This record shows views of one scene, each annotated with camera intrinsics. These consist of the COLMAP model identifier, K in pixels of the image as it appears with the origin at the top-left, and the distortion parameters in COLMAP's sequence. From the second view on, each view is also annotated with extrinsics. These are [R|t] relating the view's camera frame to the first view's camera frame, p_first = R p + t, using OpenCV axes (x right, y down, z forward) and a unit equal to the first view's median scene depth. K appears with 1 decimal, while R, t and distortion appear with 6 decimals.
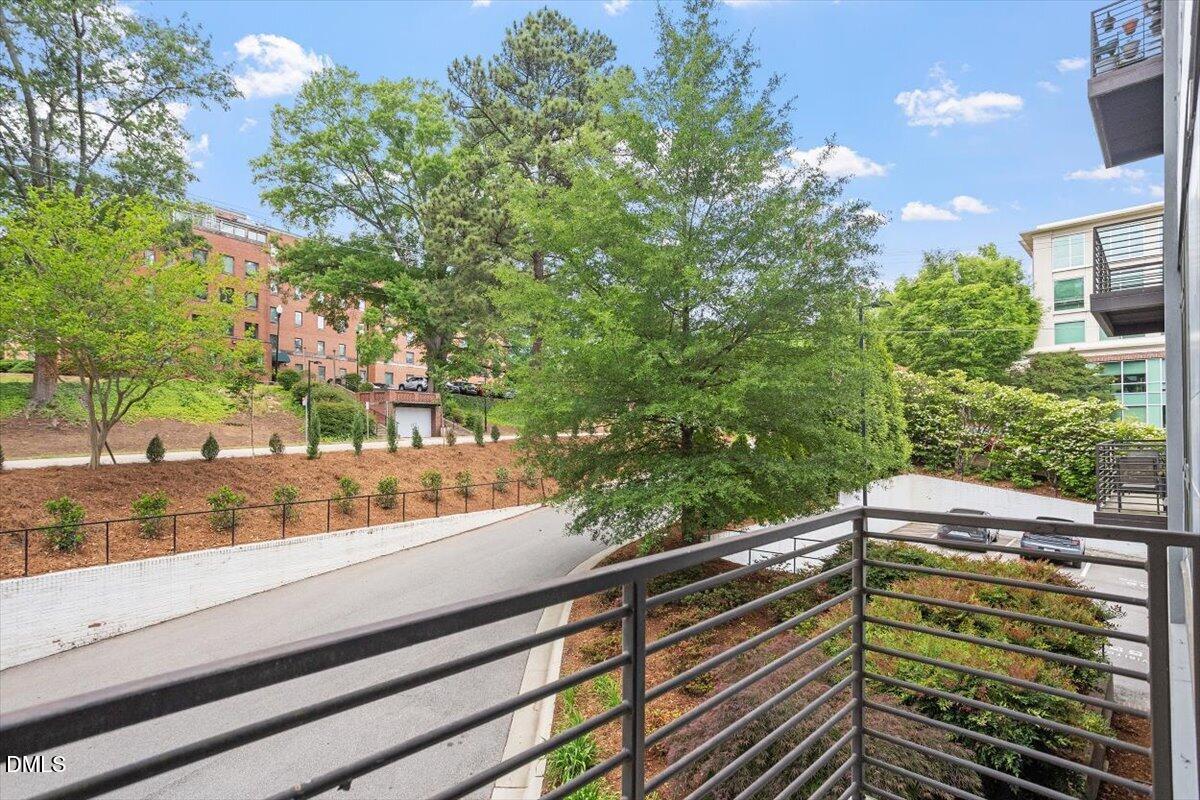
lens RADIAL K [[574.3, 0, 605.0], [0, 574.3, 432.1], [0, 0, 1]] dist [-0.030567, 0.019361]
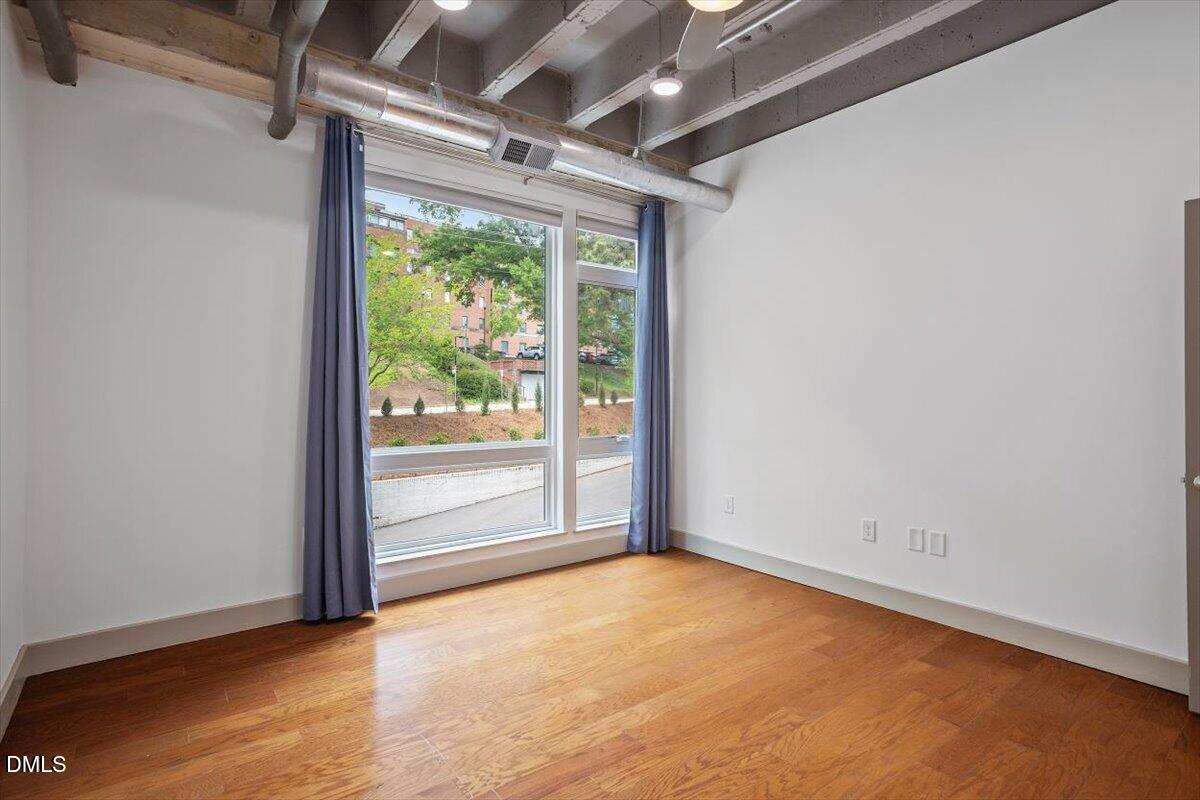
lens RADIAL K [[613.7, 0, 607.4], [0, 613.7, 402.0], [0, 0, 1]] dist [-0.023722, 0.003580]
pose [[0.988711, 0.005978, -0.149713, -0.004903], [-0.004391, 0.999931, 0.010934, -0.000848], [0.149768, -0.010153, 0.988669, -0.197793]]
